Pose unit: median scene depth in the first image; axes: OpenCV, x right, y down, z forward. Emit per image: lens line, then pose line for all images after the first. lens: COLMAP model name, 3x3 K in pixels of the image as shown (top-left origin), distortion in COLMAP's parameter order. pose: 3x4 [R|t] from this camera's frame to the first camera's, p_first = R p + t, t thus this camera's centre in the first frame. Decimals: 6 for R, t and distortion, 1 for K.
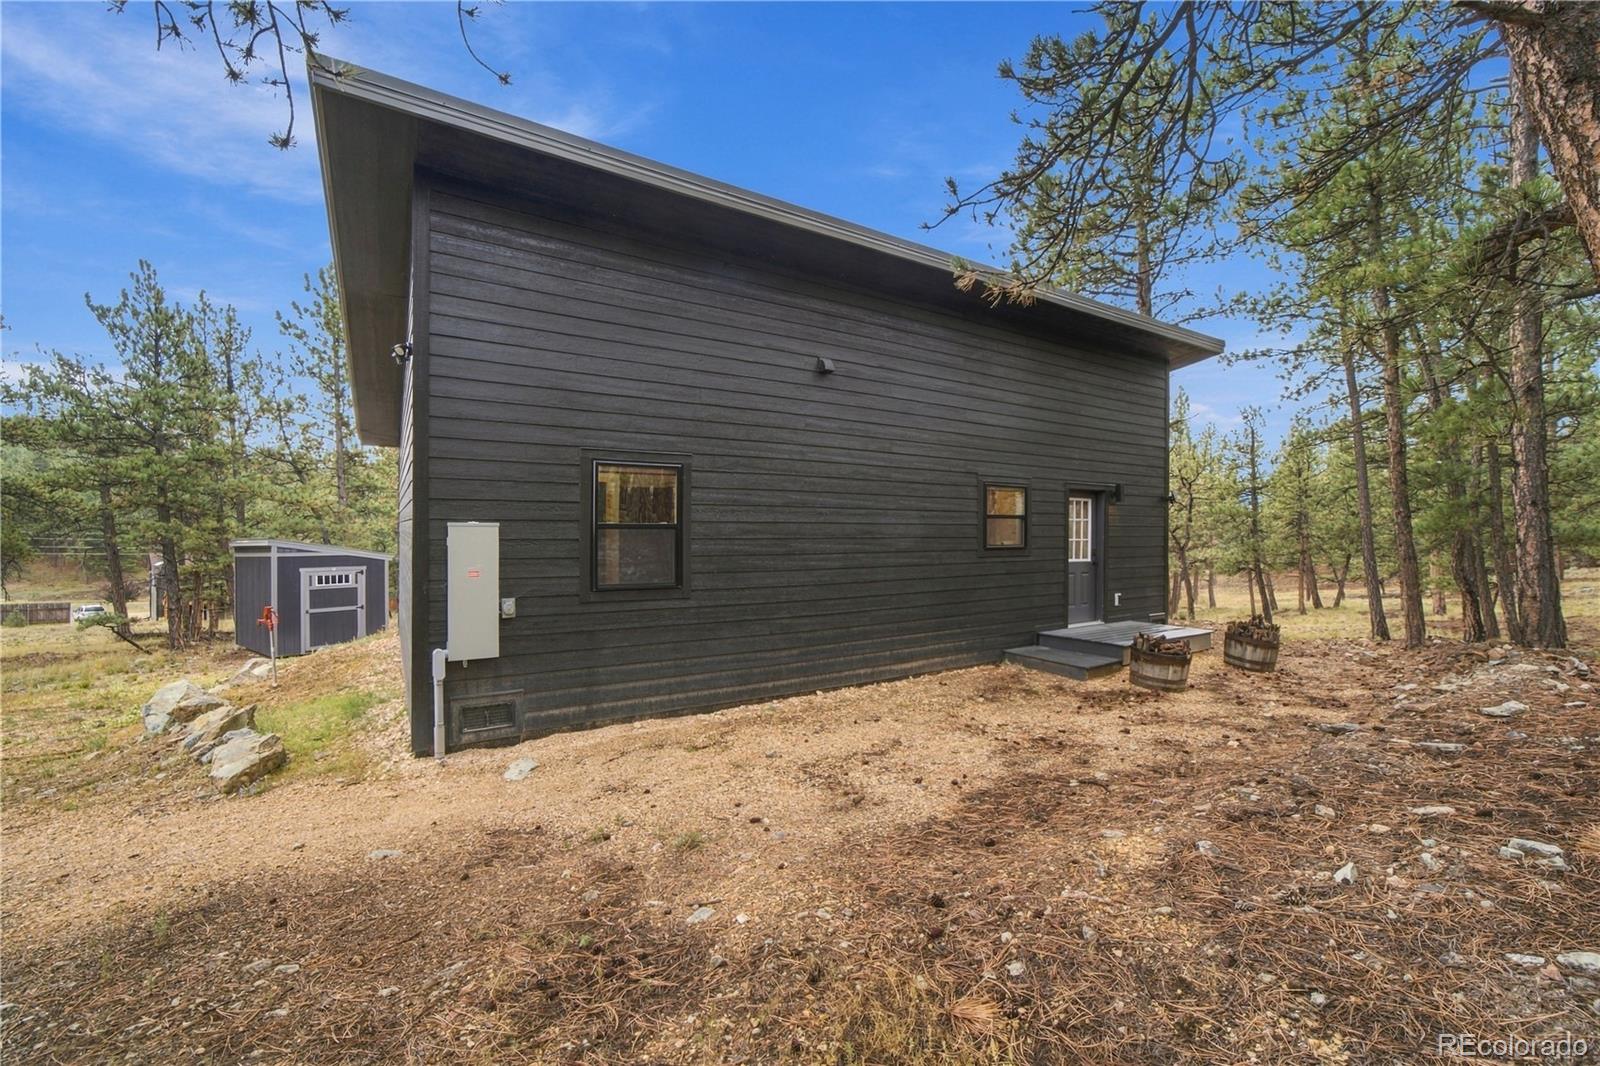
lens RADIAL K [[650.9, 0, 797.0], [0, 650.9, 535.2], [0, 0, 1]] dist [-0.027938, 0.016651]
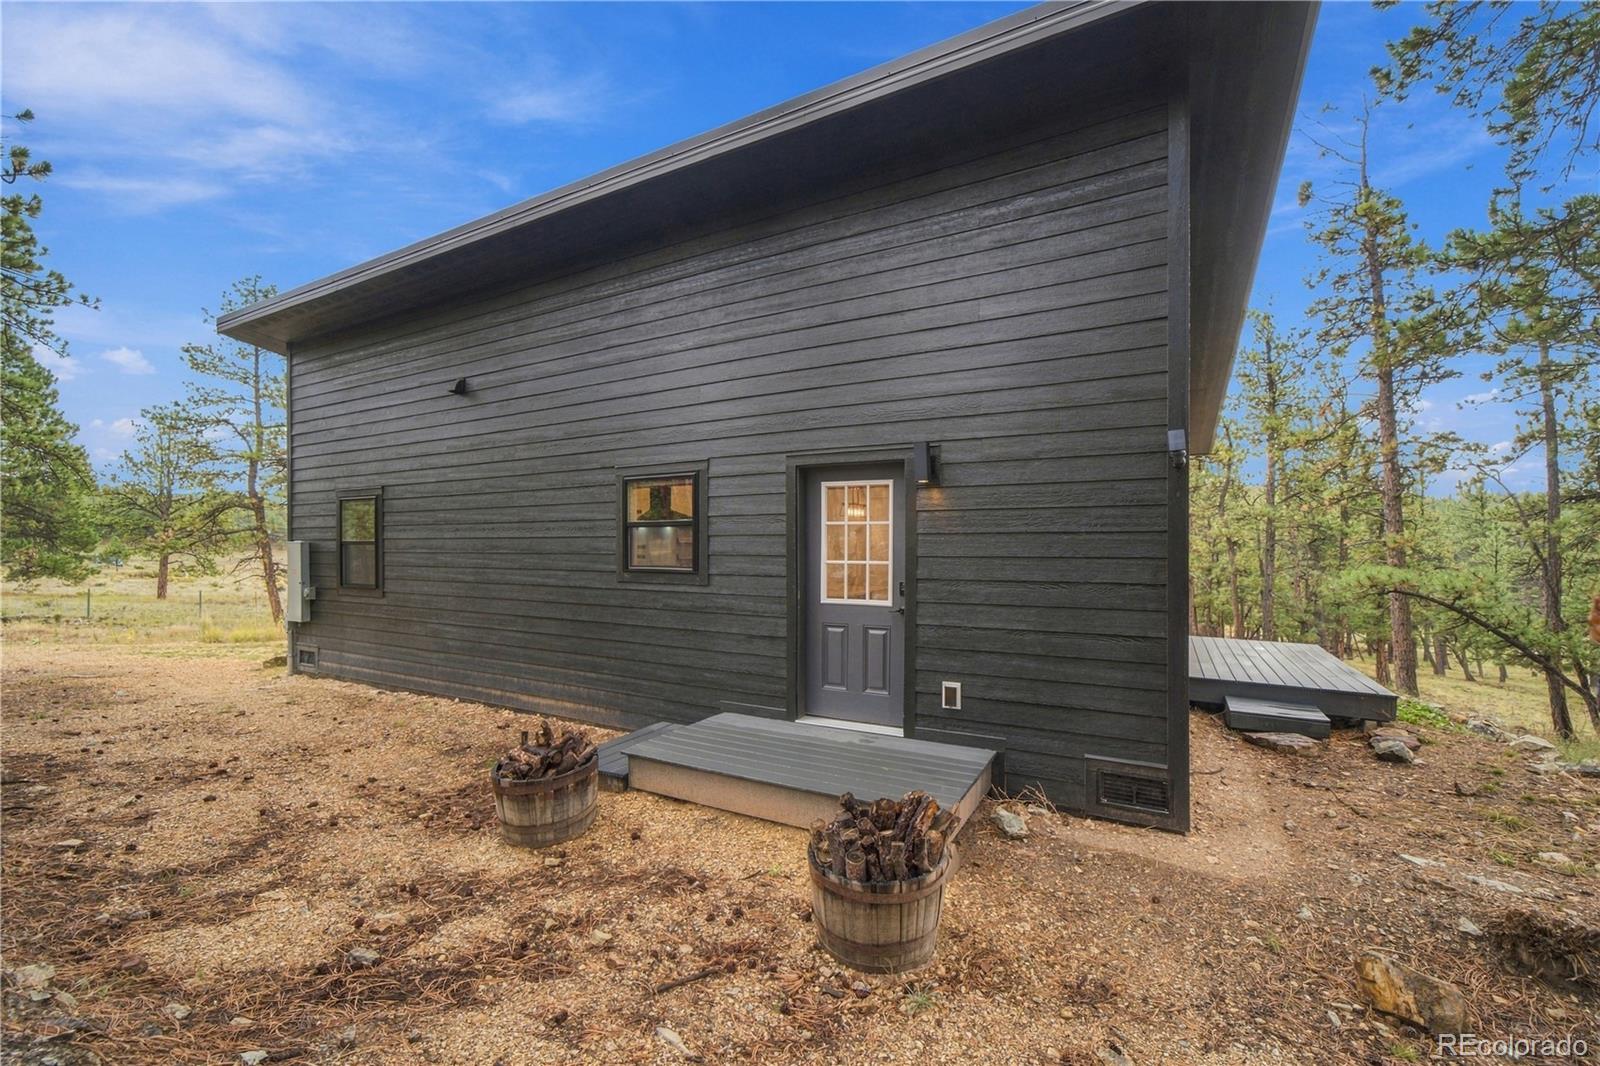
lens RADIAL K [[656.2, 0, 800.0], [0, 656.2, 533.0], [0, 0, 1]] dist [-0.027516, 0.017153]
pose [[0.484953, -0.020947, -0.874289, 1.362768], [-0.009114, 0.999538, -0.029003, -0.000886], [0.874493, 0.022034, 0.484538, 1.084281]]
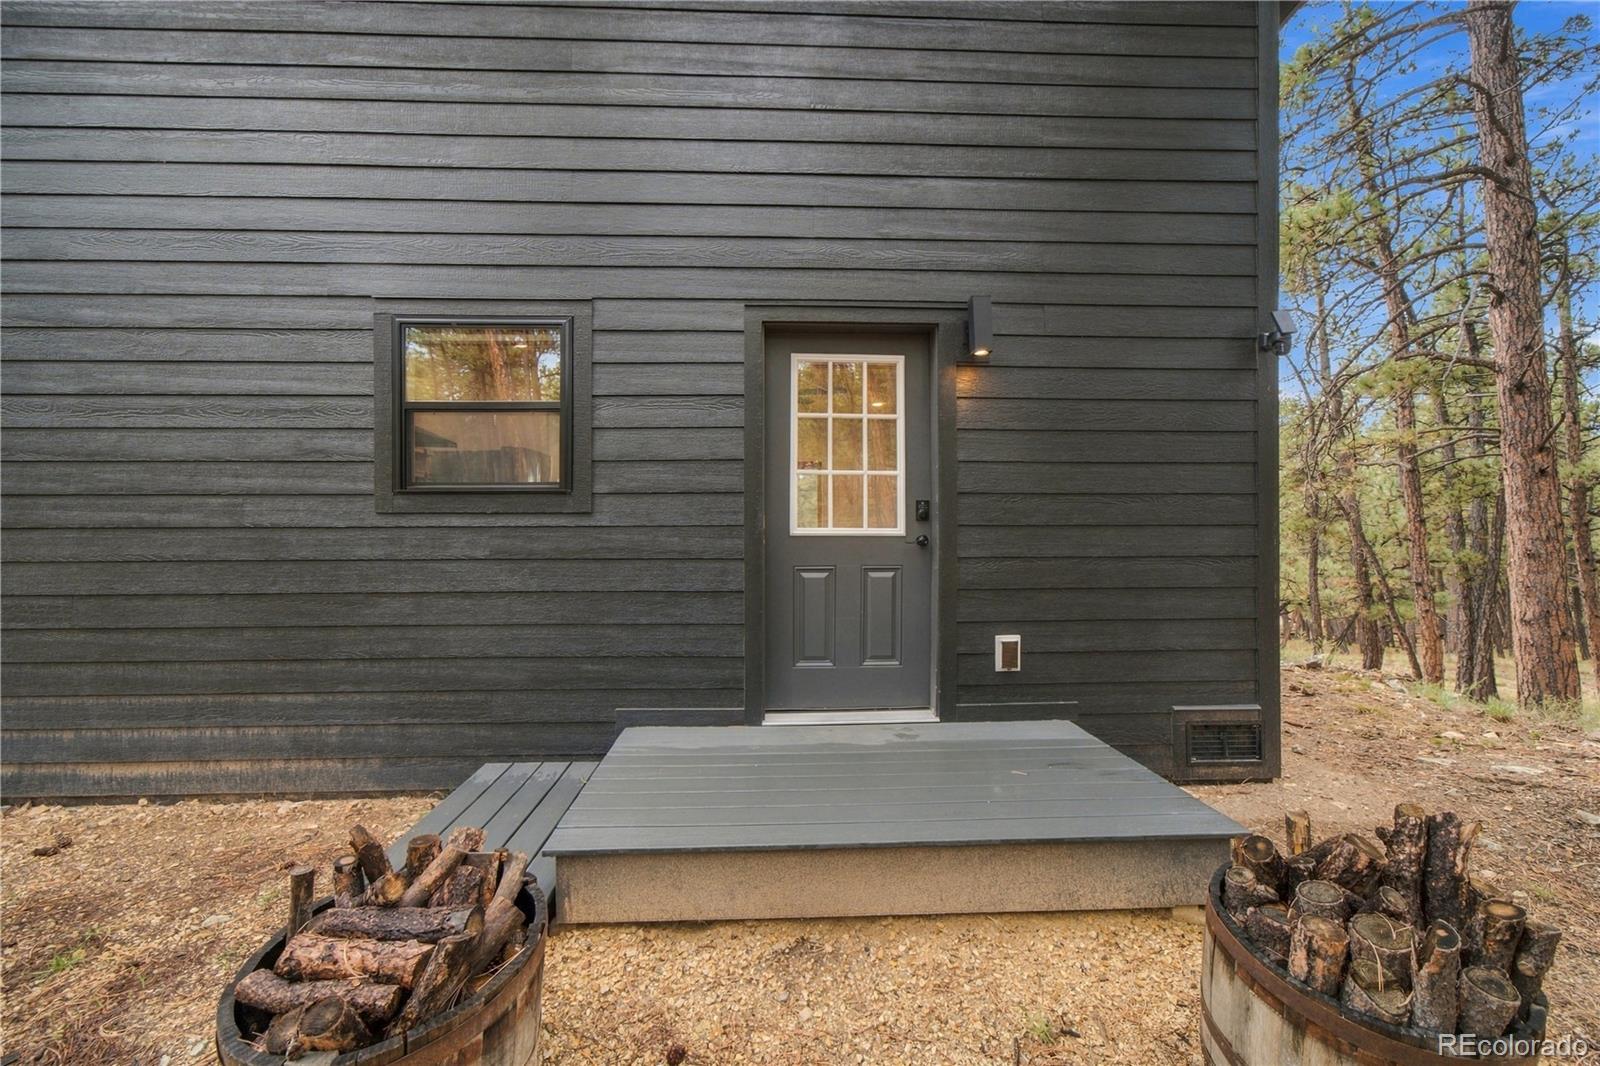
lens RADIAL K [[646.6, 0, 797.9], [0, 646.6, 510.9], [0, 0, 1]] dist [-0.009568, 0.003785]
pose [[0.866866, -0.018041, -0.498214, 0.910312], [0.000062, 0.999349, -0.036079, 0.062497], [0.498541, 0.031245, 0.866303, 1.047857]]
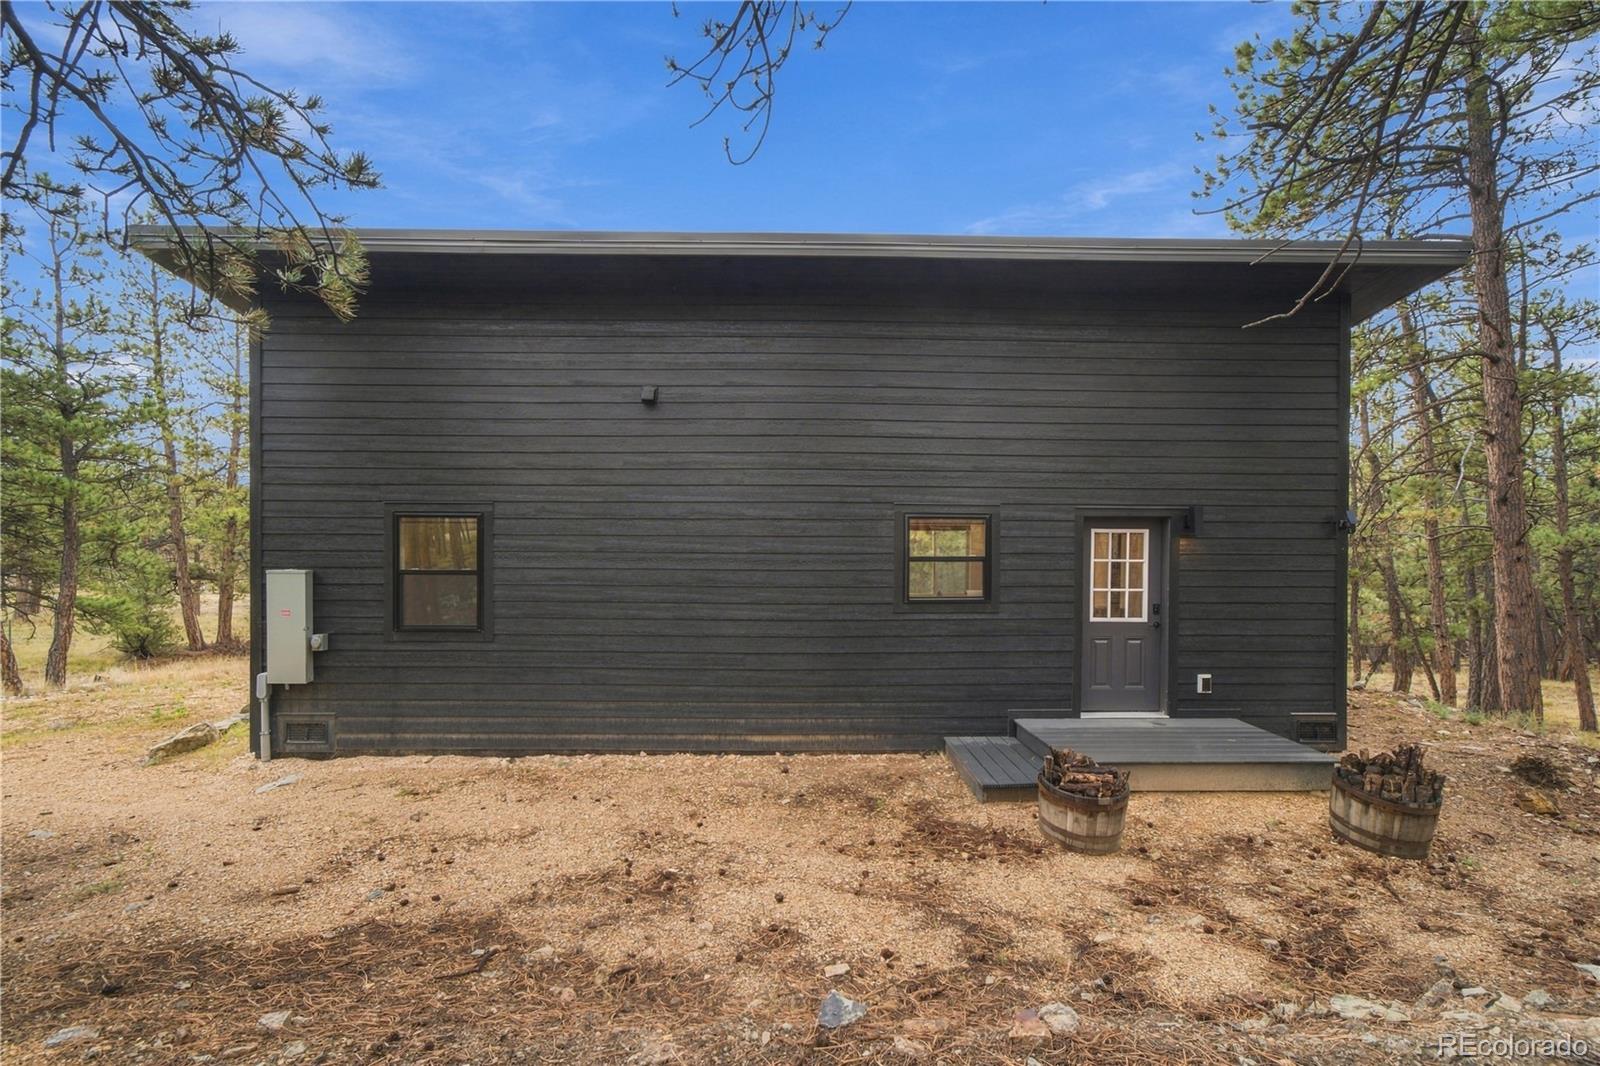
lens RADIAL K [[649.7, 0, 804.9], [0, 649.7, 527.6], [0, 0, 1]] dist [-0.001770, 0.000426]
pose [[0.857132, -0.008217, -0.515032, 0.782017], [-0.006176, 0.999637, -0.026226, -0.059831], [0.515061, 0.025660, 0.856770, 0.367922]]
